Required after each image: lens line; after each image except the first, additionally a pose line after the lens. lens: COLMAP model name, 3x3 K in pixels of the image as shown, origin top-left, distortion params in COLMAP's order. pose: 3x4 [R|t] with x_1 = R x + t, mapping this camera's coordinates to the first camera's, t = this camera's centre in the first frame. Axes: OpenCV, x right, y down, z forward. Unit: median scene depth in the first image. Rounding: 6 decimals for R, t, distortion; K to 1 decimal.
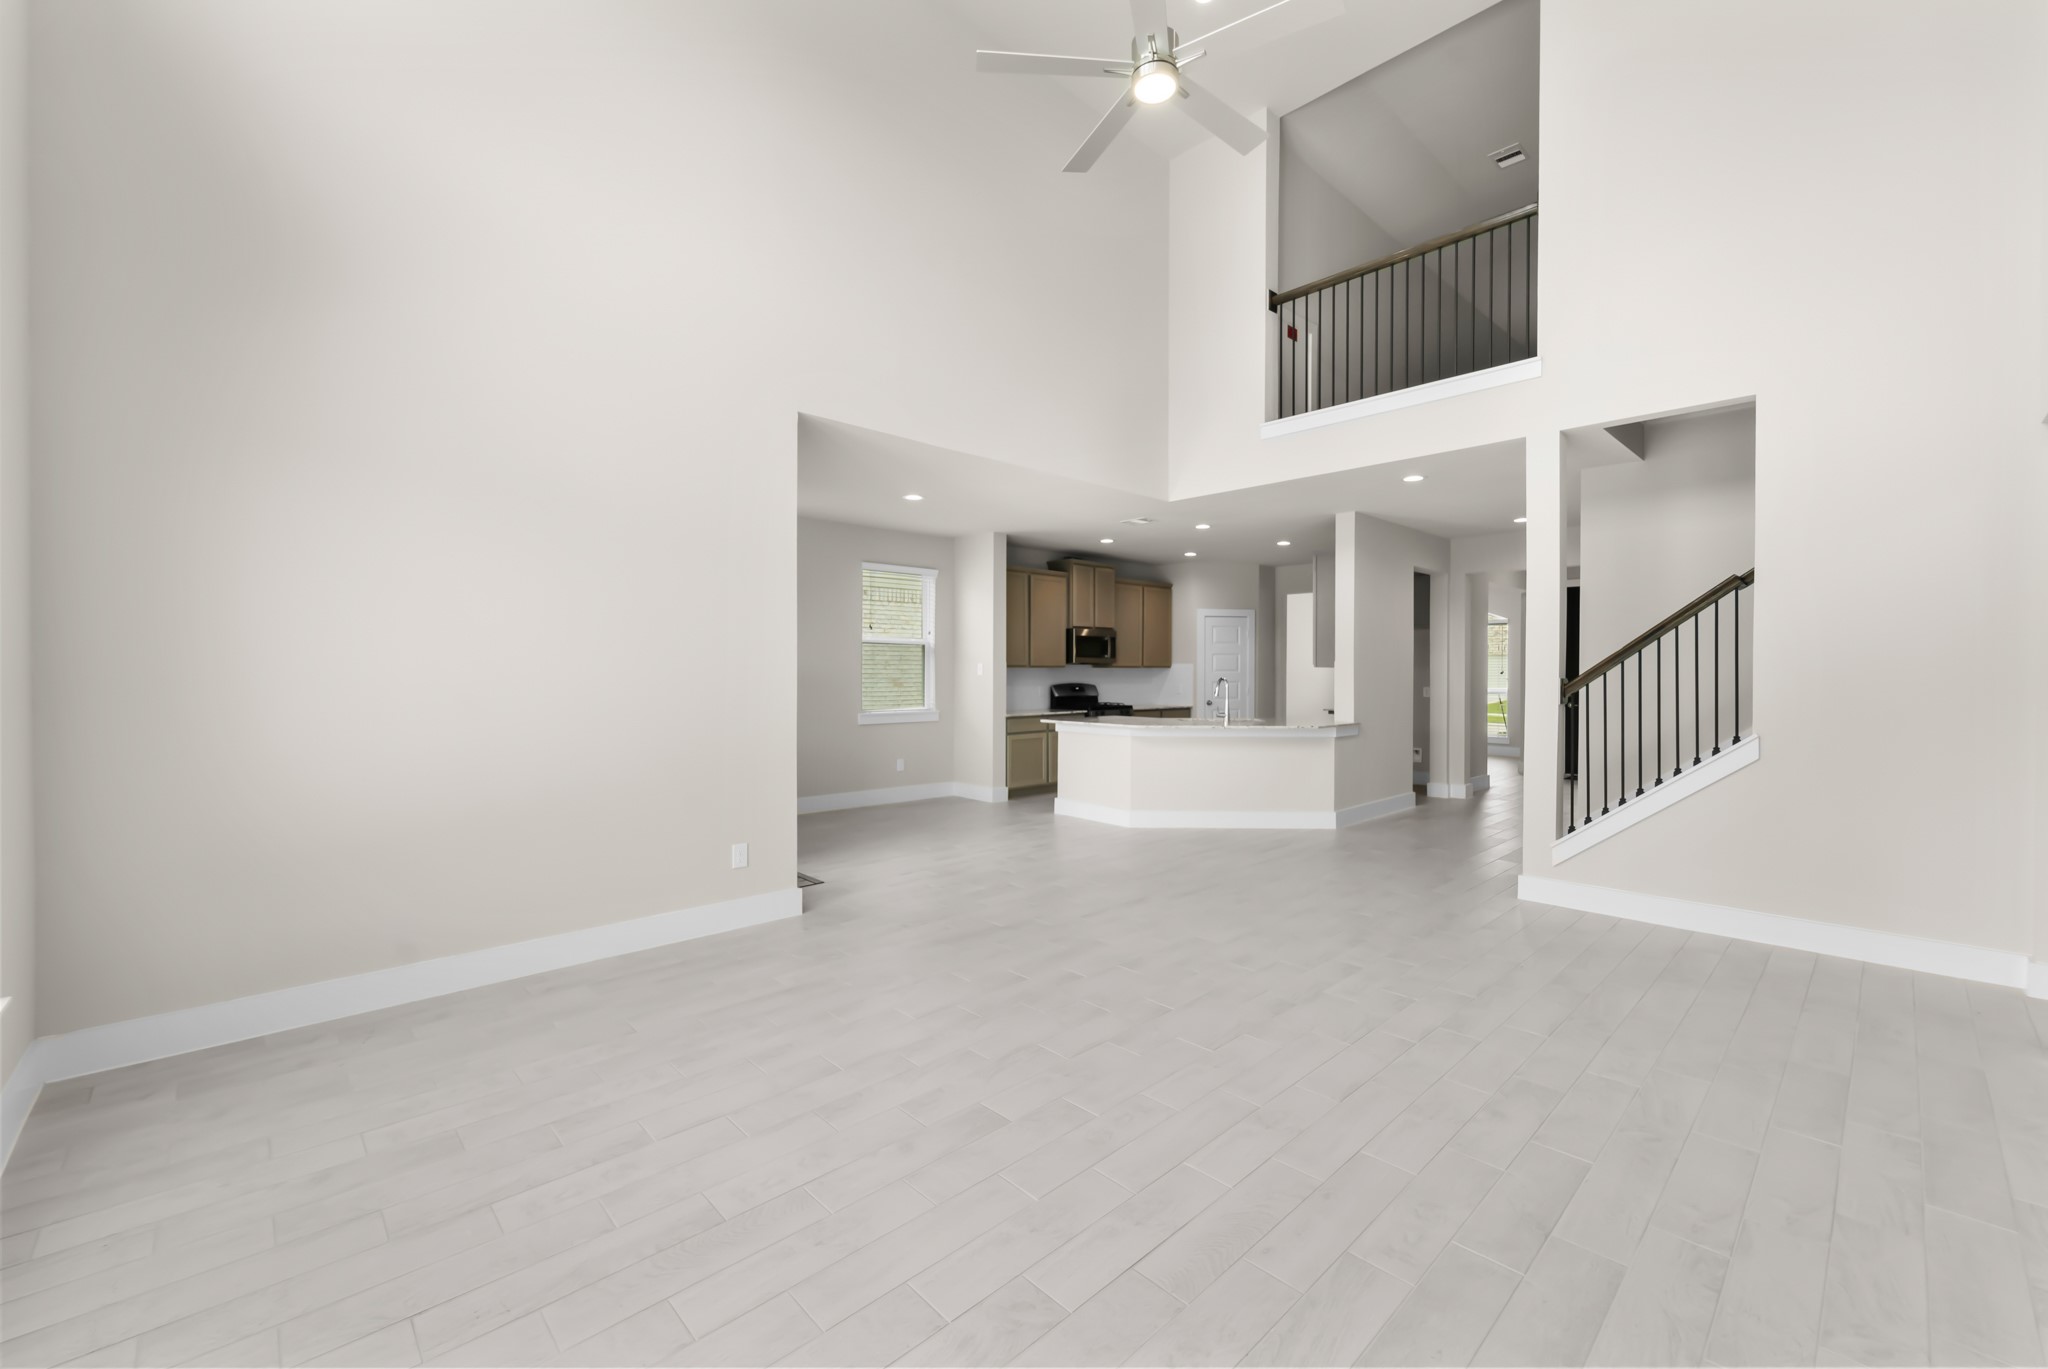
lens RADIAL K [[839.3, 0, 1026.3], [0, 839.3, 684.9], [0, 0, 1]] dist [0.004276, -0.002232]
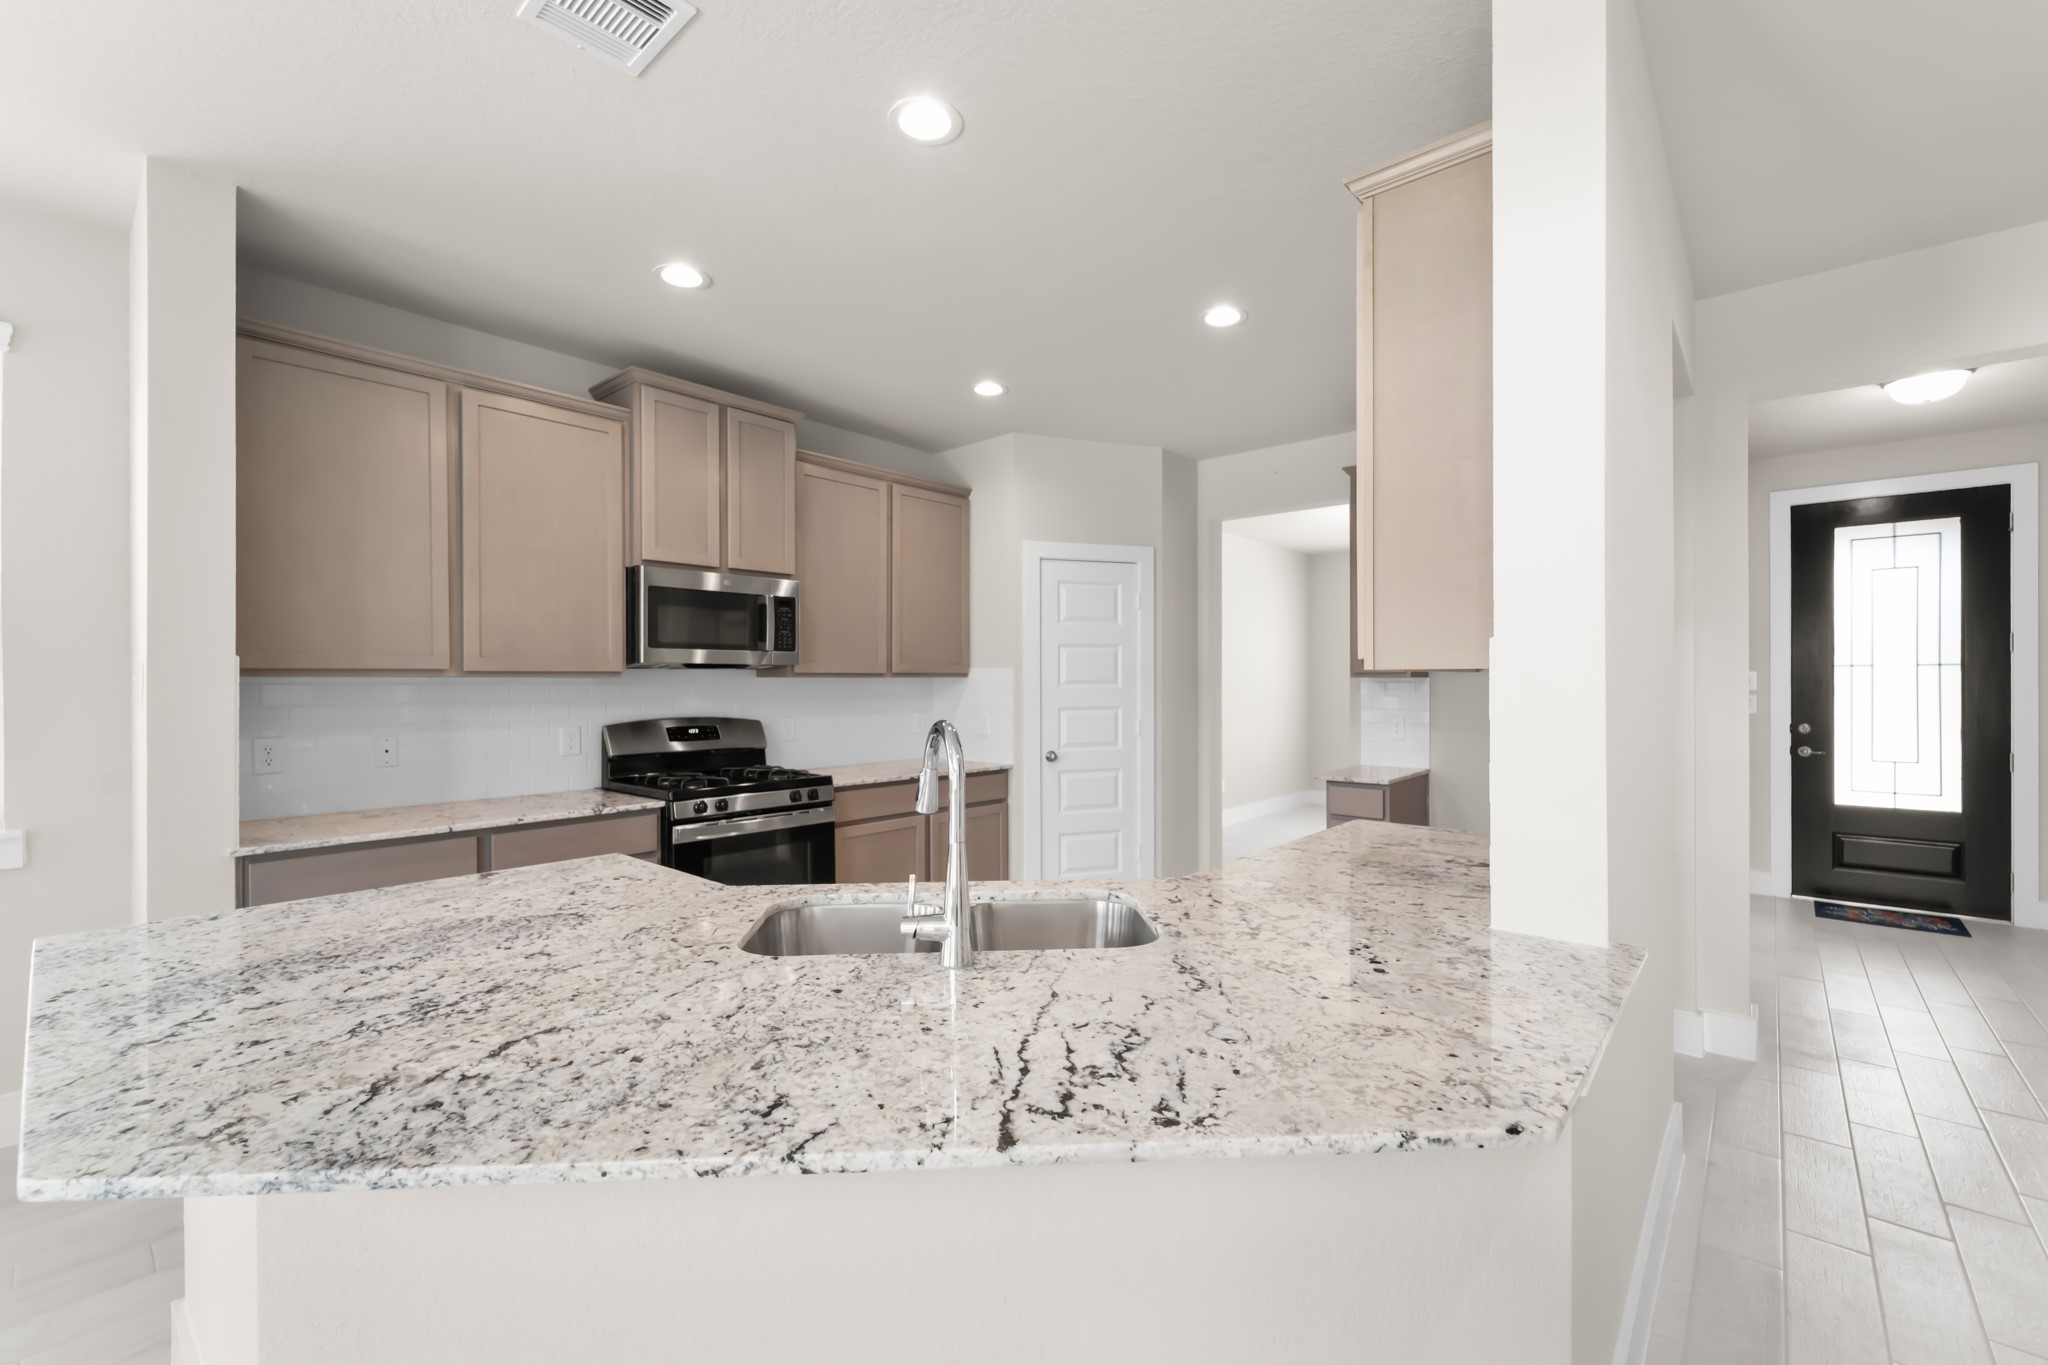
lens RADIAL K [[839.3, 0, 1021.8], [0, 839.3, 685.3], [0, 0, 1]] dist [0.004276, -0.002232]
pose [[0.995456, -0.003614, 0.095152, 0.168454], [0.004449, 0.999953, -0.008559, -0.012636], [-0.095117, 0.008944, 0.995426, 0.593205]]
